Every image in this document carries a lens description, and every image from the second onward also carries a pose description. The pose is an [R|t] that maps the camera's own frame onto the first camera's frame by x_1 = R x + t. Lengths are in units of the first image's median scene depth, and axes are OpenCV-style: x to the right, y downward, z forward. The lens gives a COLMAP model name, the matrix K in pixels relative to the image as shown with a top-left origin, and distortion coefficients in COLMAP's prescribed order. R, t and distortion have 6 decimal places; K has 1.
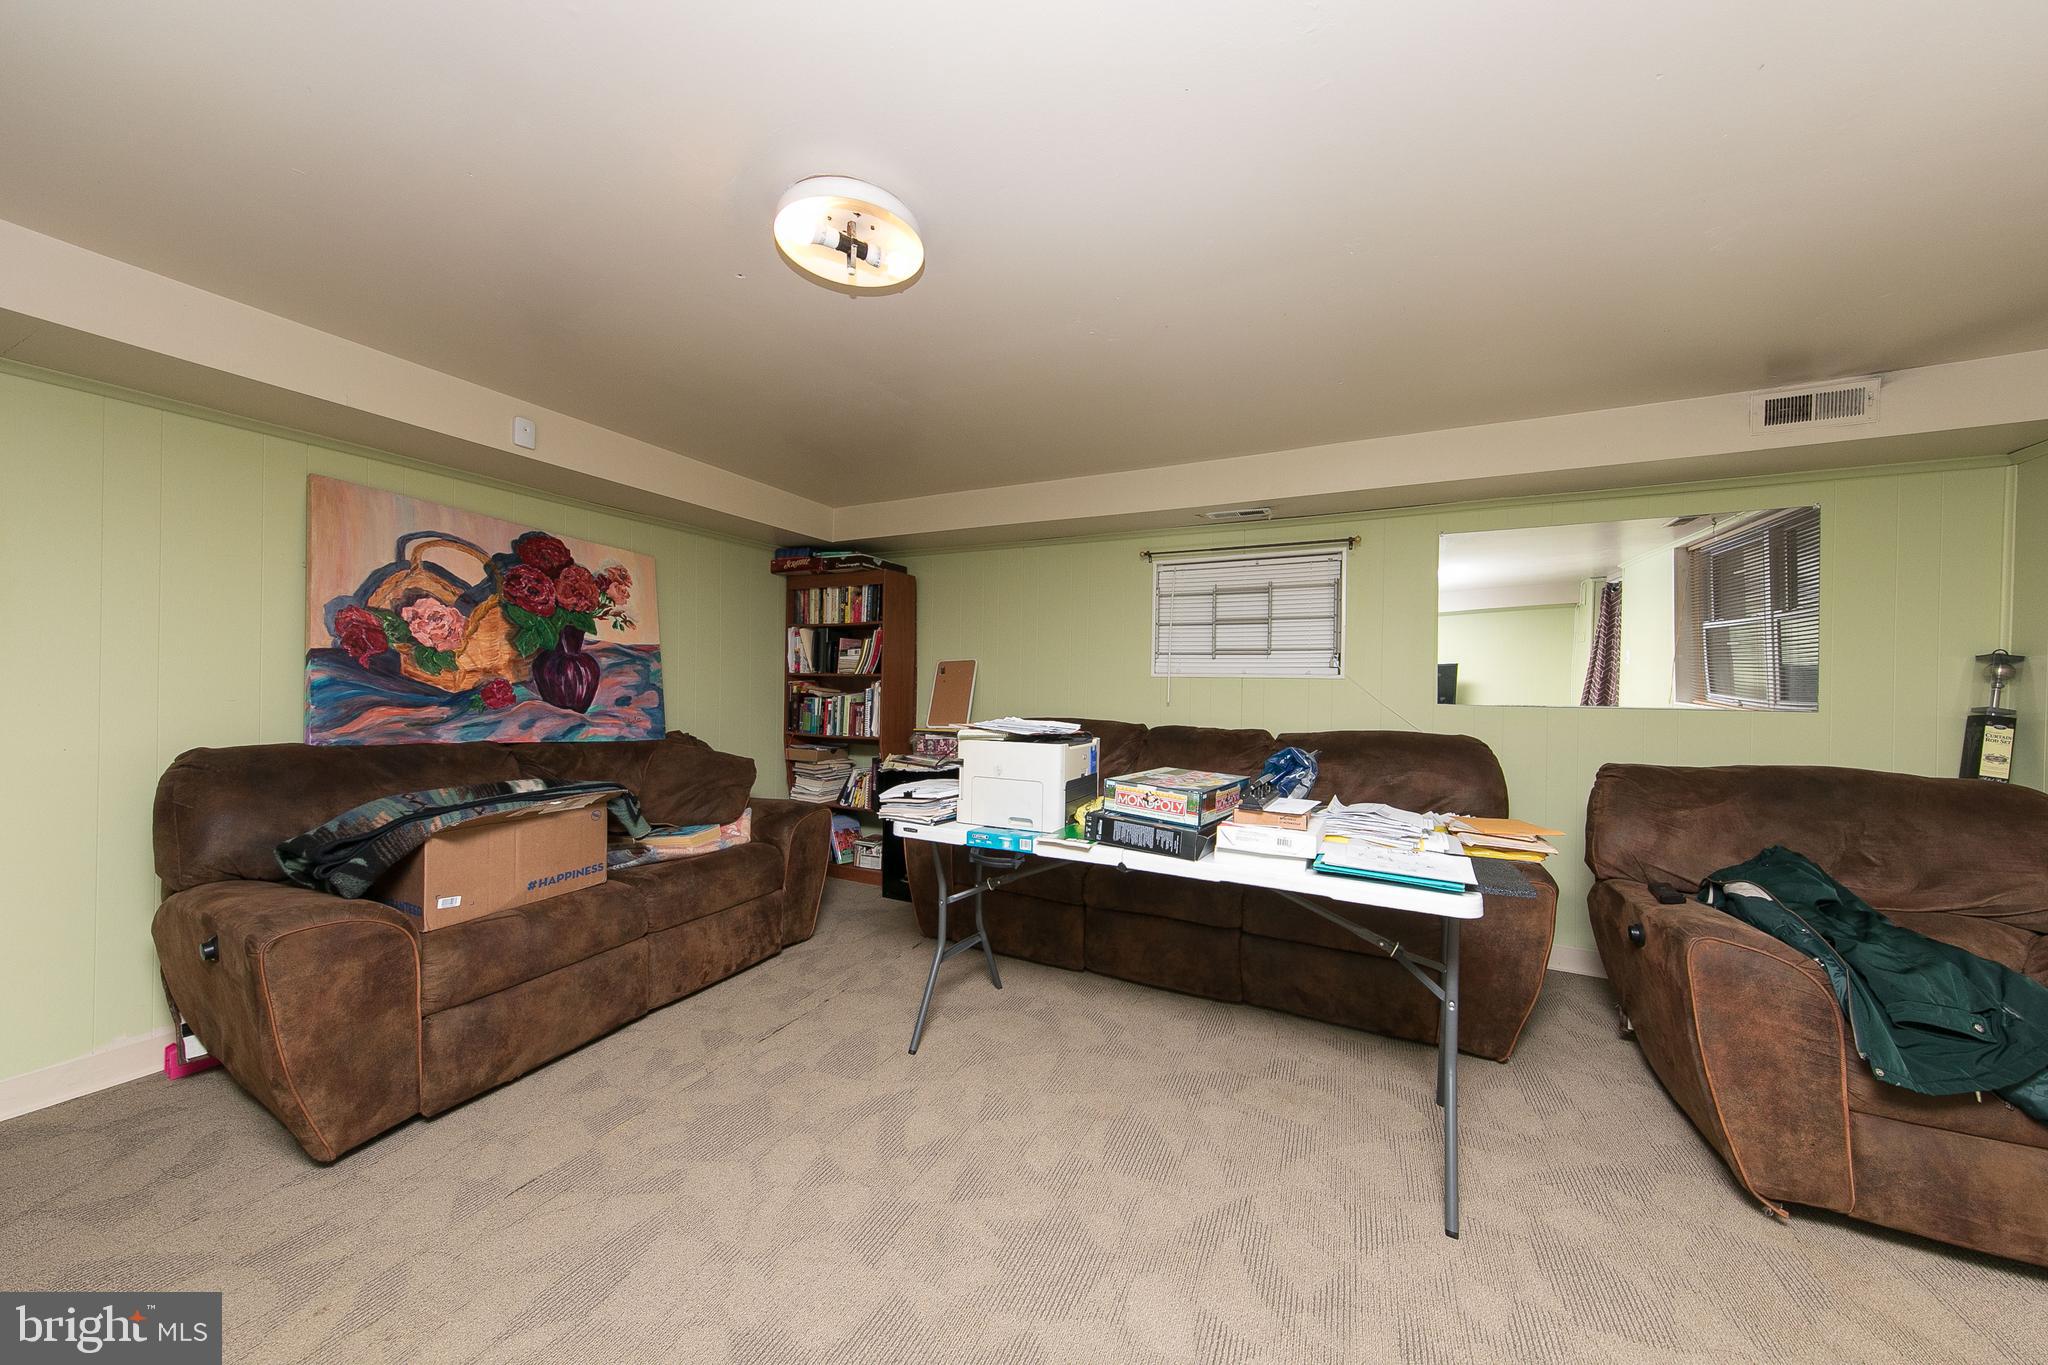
lens RADIAL K [[669.7, 0, 1023.4], [0, 669.7, 677.8], [0, 0, 1]] dist [0.001975, 0.000056]
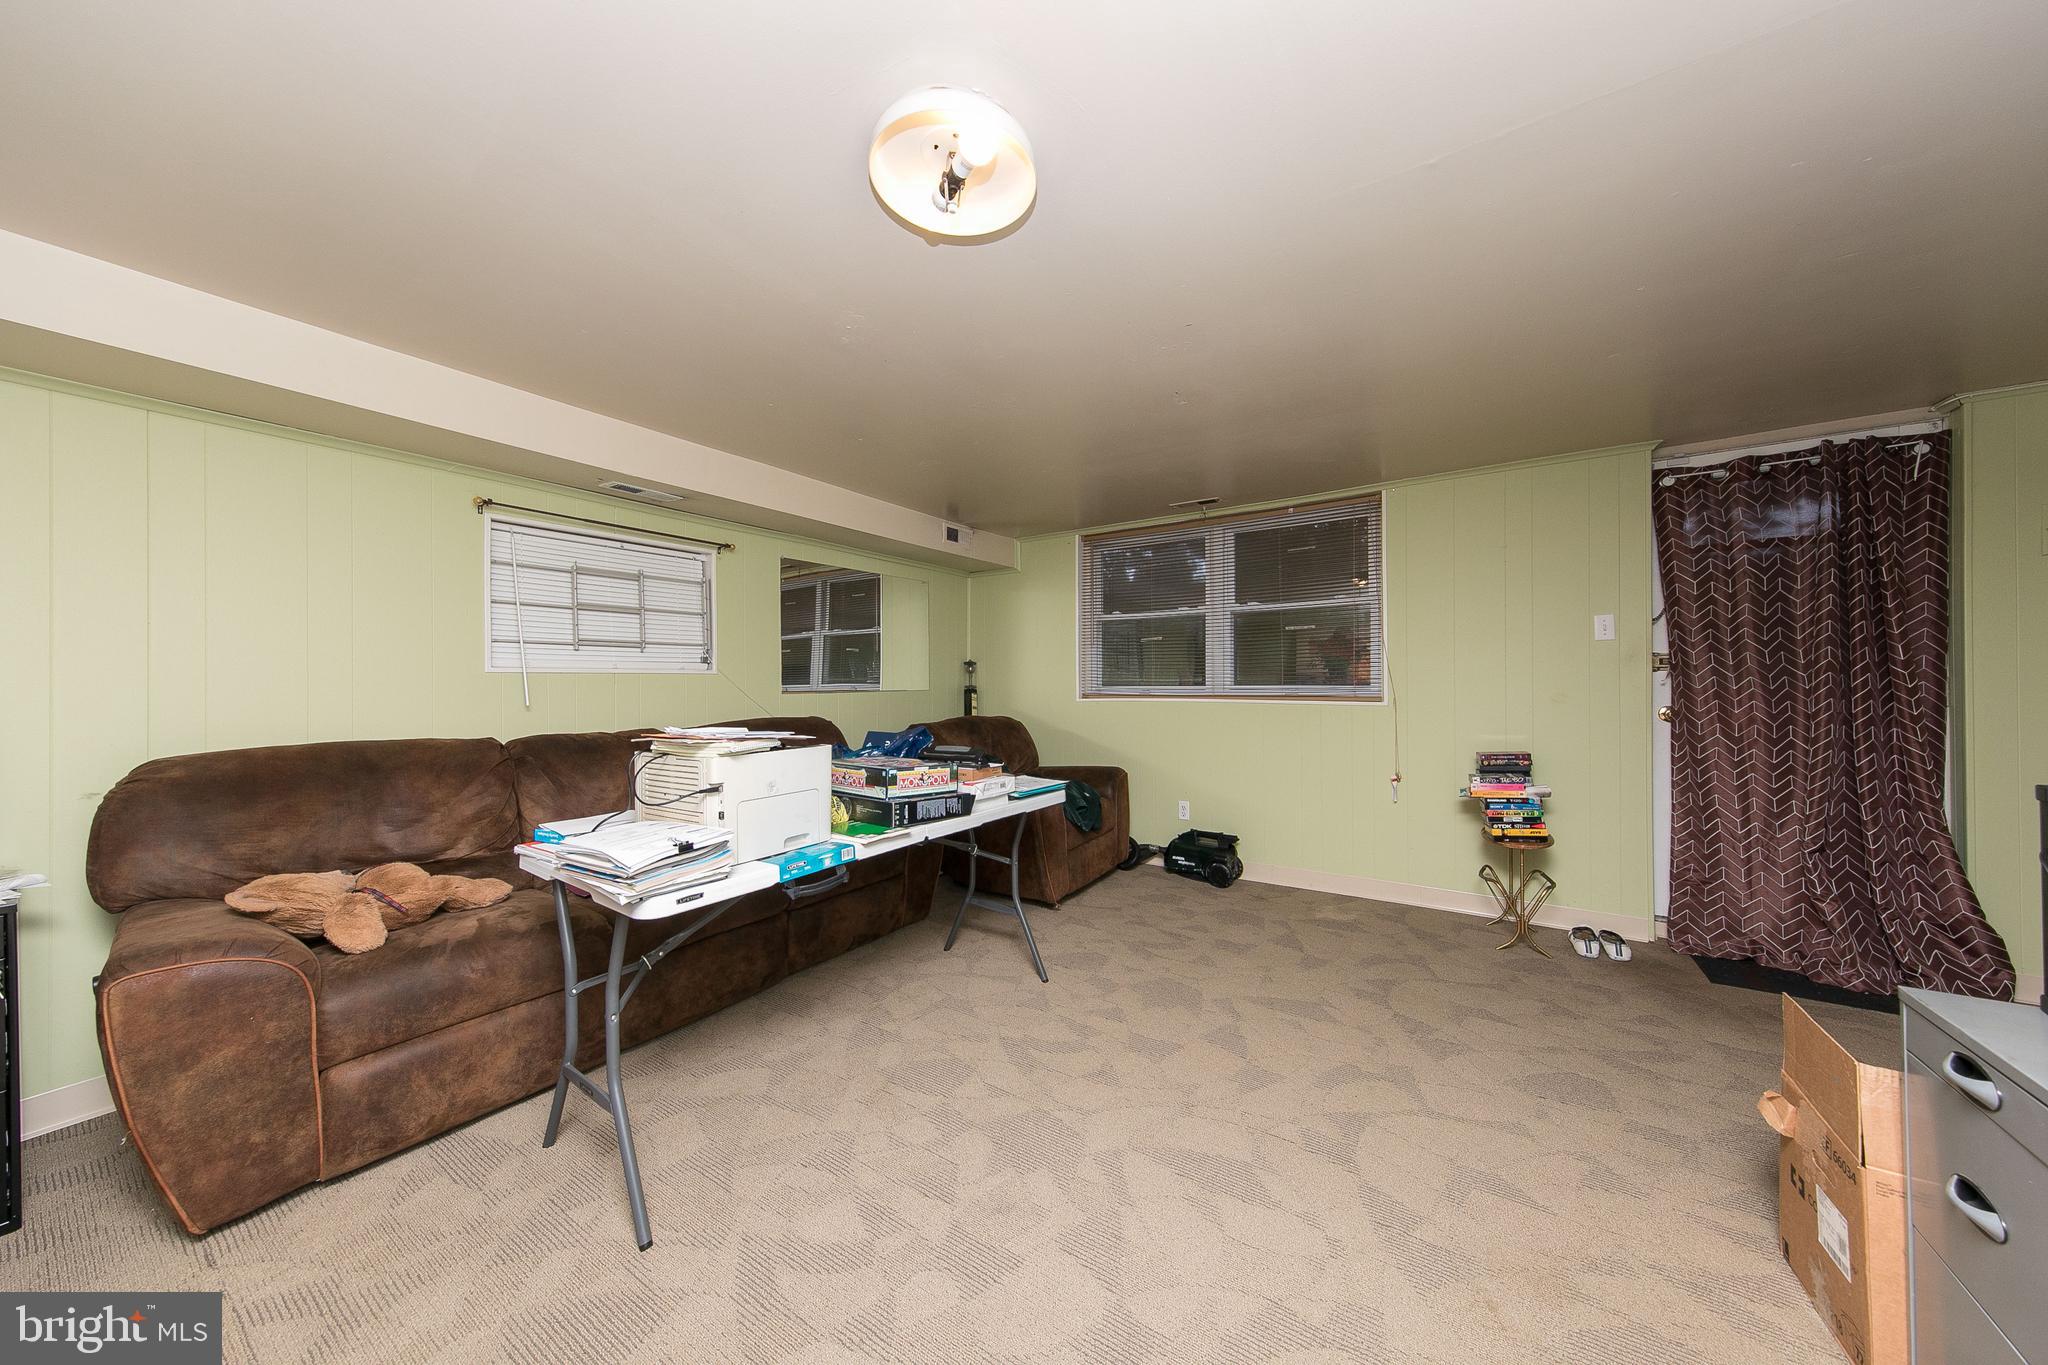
lens RADIAL K [[673.4, 0, 1023.2], [0, 673.4, 676.9], [0, 0, 1]] dist [0.001160, 0.000257]
pose [[0.124279, -0.010185, 0.992195, -0.746979], [0.000126, 0.999947, 0.010249, -0.005862], [-0.992247, -0.001148, 0.124274, 0.536125]]
